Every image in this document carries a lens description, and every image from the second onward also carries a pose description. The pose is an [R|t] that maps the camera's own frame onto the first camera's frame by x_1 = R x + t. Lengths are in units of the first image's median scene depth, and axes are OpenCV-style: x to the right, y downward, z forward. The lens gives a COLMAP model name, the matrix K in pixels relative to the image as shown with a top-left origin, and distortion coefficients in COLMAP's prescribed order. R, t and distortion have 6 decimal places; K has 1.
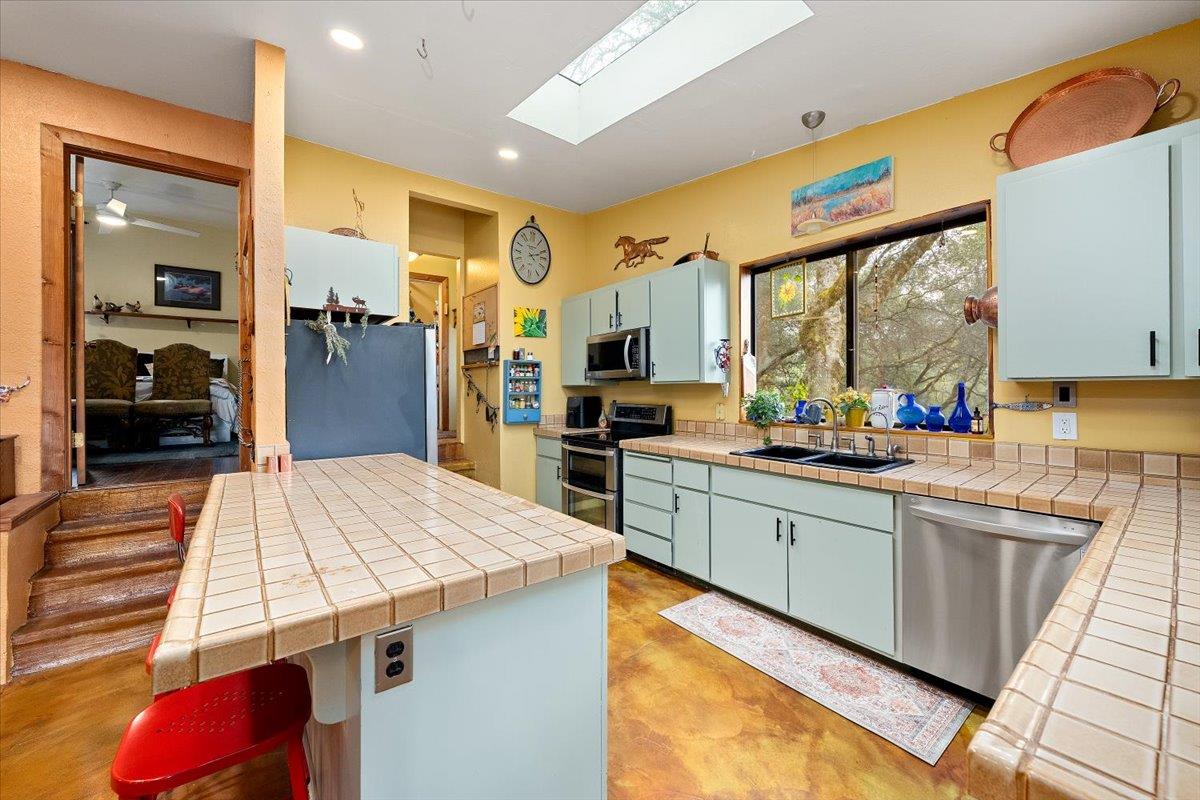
lens RADIAL K [[460.9, 0, 599.6], [0, 460.9, 391.3], [0, 0, 1]] dist [-0.004110, -0.000221]
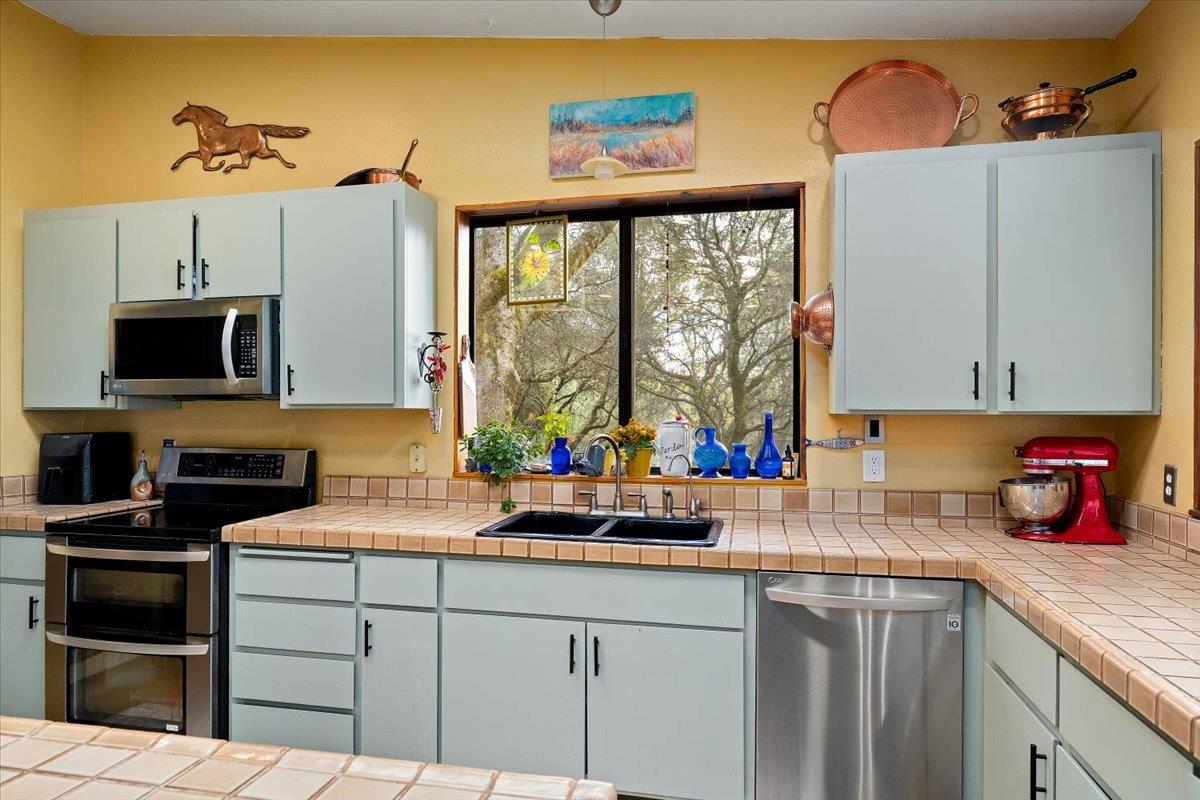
lens RADIAL K [[726.3, 0, 599.5], [0, 726.3, 406.3], [0, 0, 1]] dist [0.000099, -0.004013]
pose [[0.768380, 0.007917, 0.639944, -0.157199], [-0.002357, 0.999952, -0.009541, -0.013442], [-0.639989, 0.005822, 0.768362, 0.190595]]
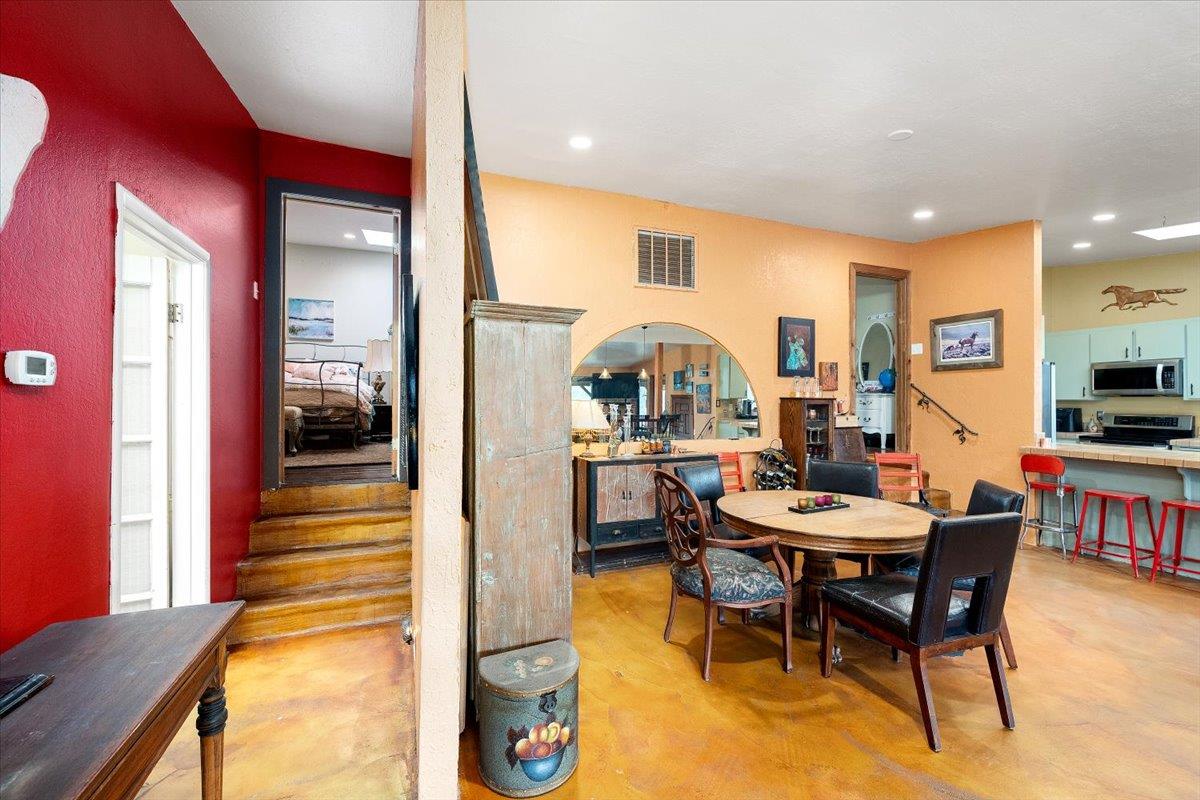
lens RADIAL K [[481.1, 0, 602.6], [0, 481.1, 396.1], [0, 0, 1]] dist [-0.002017, -0.000078]
pose [[0.961304, 0.006418, -0.275415, -1.377162], [-0.008983, 0.999927, -0.008052, 0.000094], [0.275344, 0.010214, 0.961292, -1.001393]]
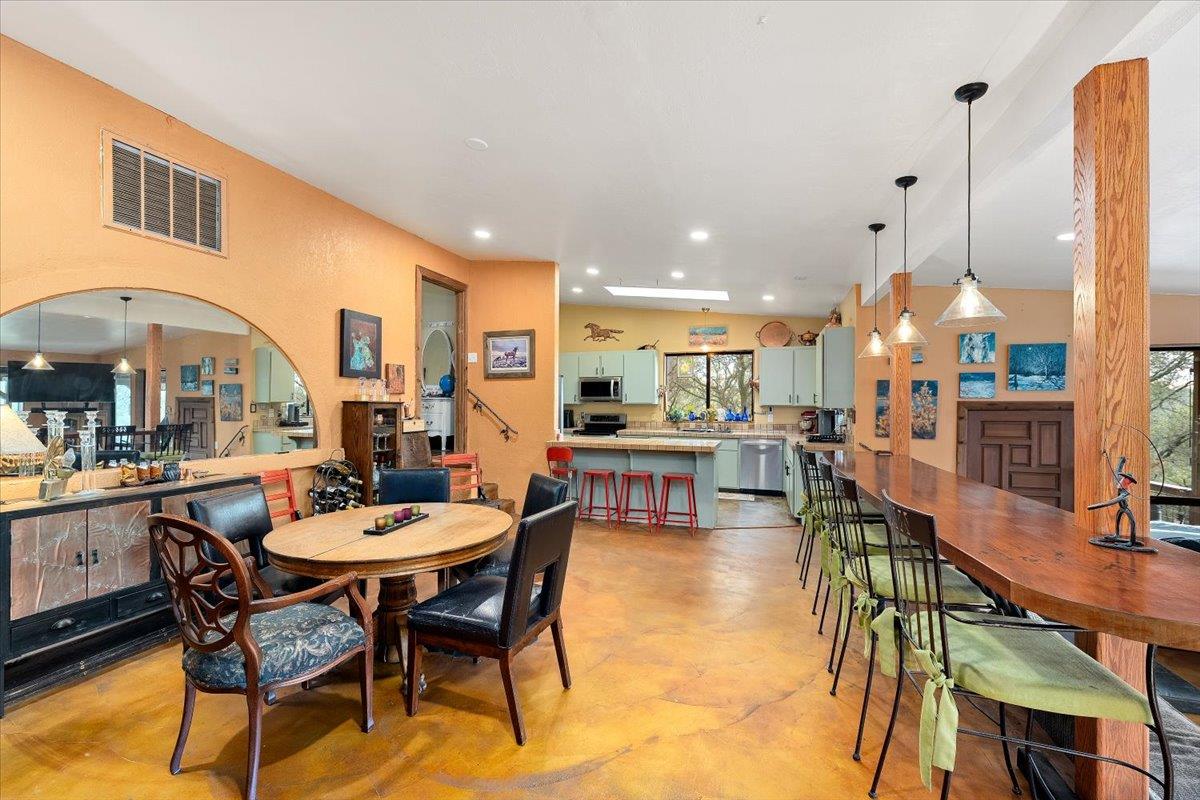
lens RADIAL K [[481.1, 0, 600.2], [0, 481.1, 405.1], [0, 0, 1]] dist [-0.002017, -0.000078]
pose [[0.832102, 0.007587, 0.554570, -1.400380], [-0.006190, 0.999971, -0.004393, -0.000566], [-0.554588, 0.000222, 0.832125, -0.888933]]
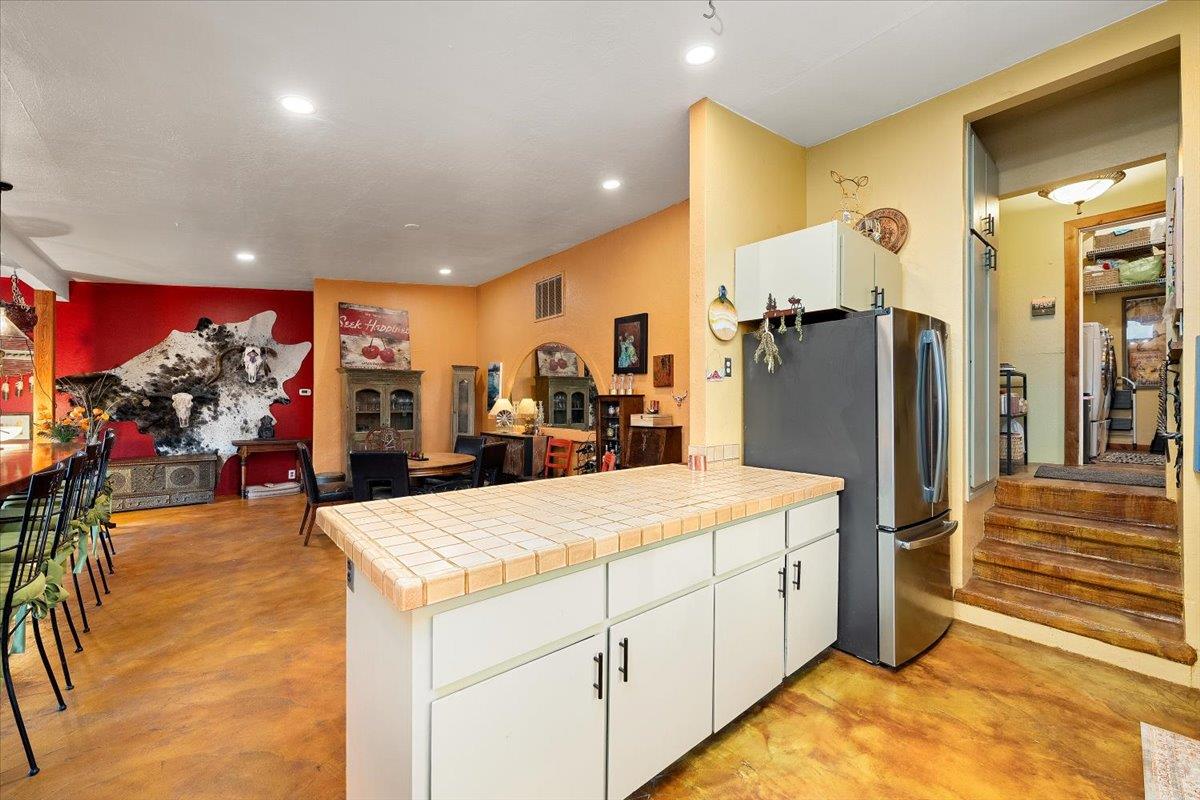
lens RADIAL K [[481.1, 0, 597.7], [0, 481.1, 400.0], [0, 0, 1]] dist [-0.002017, -0.000078]
pose [[0.039397, 0.005761, -0.999207, 0.324736], [-0.004878, 0.999973, 0.005573, -0.004407], [0.999212, 0.004655, 0.039424, 0.468003]]
